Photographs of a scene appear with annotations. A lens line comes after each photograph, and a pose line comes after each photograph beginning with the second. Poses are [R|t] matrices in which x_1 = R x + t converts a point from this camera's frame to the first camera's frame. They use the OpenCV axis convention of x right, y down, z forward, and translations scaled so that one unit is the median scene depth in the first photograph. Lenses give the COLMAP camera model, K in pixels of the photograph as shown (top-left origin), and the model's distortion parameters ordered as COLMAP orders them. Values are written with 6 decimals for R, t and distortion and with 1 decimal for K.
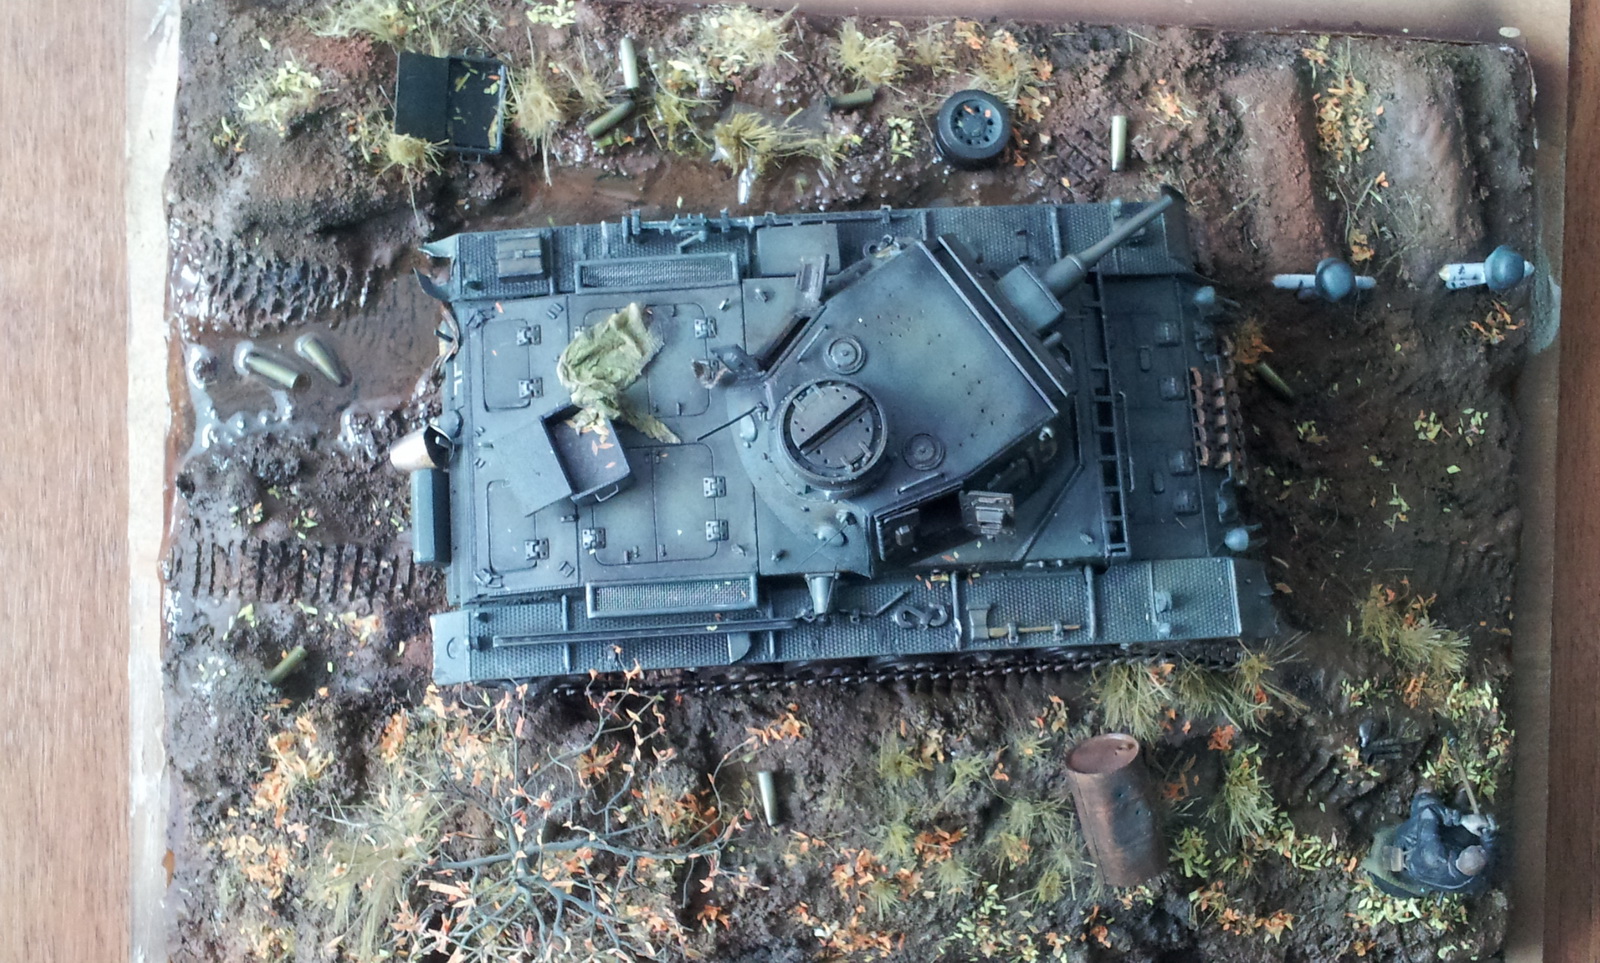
lens RADIAL K [[2166.6, 0, 808.9], [0, 2166.6, 511.3], [0, 0, 1]] dist [0.123915, -0.310508]
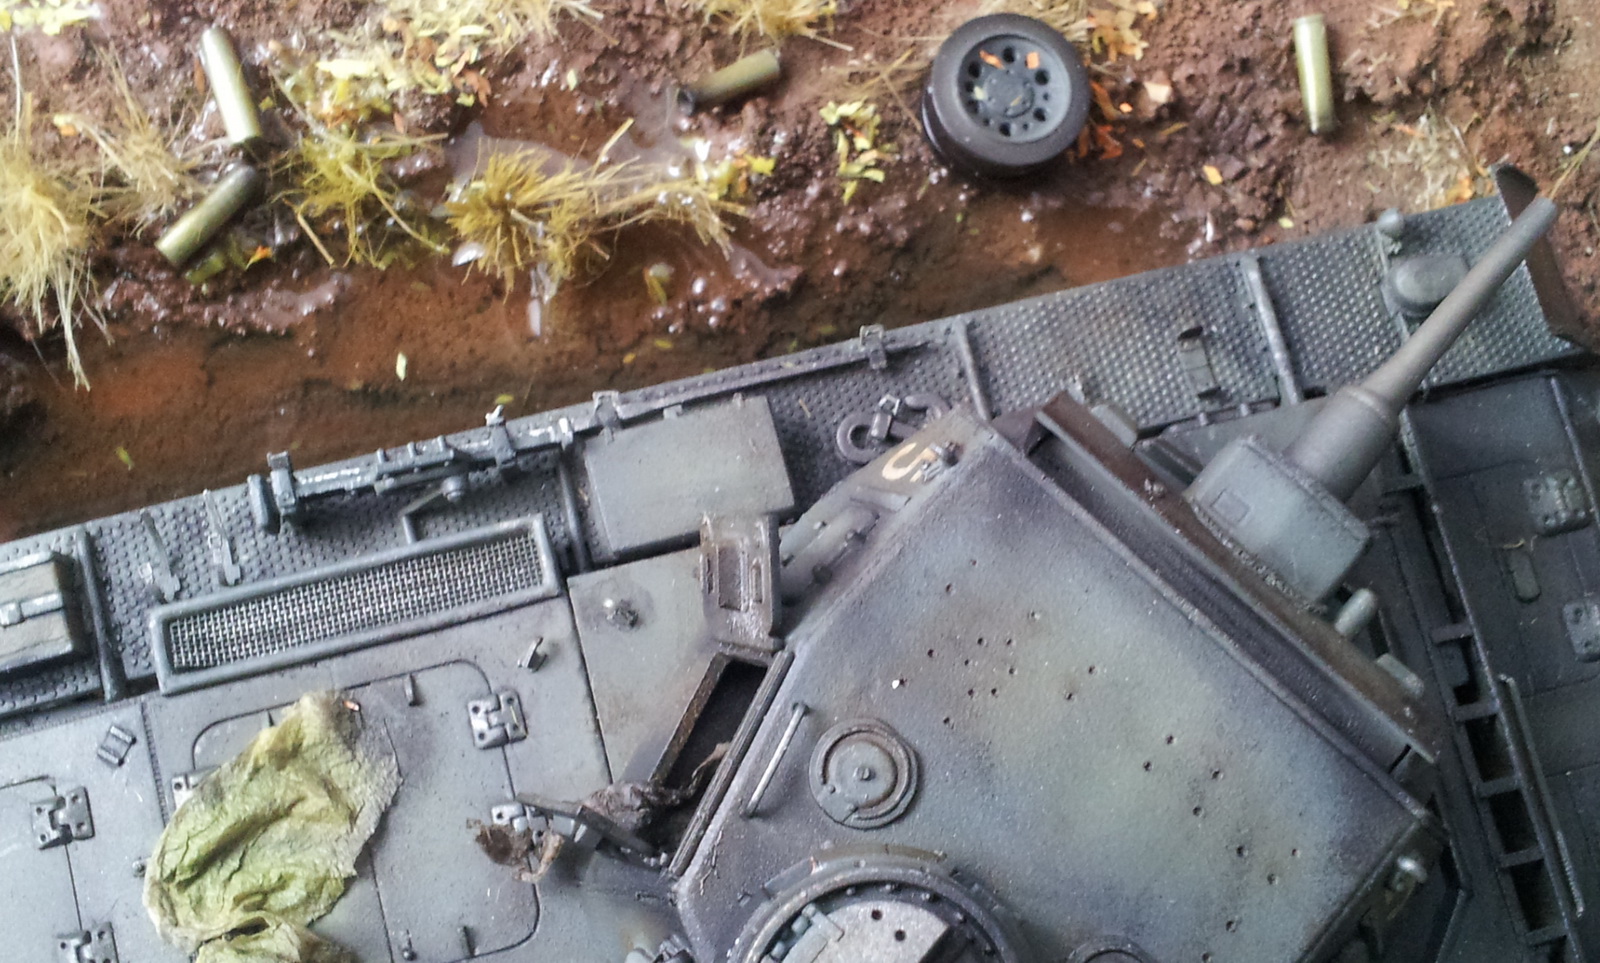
lens RADIAL K [[2329.3, 0, 799.4], [0, 2329.3, 488.6], [0, 0, 1]] dist [0.165372, -0.737268]
pose [[0.983676, -0.174727, 0.043026, -0.003231], [0.173548, 0.984375, 0.029794, -0.118133], [-0.047559, -0.021840, 0.998630, 0.511563]]
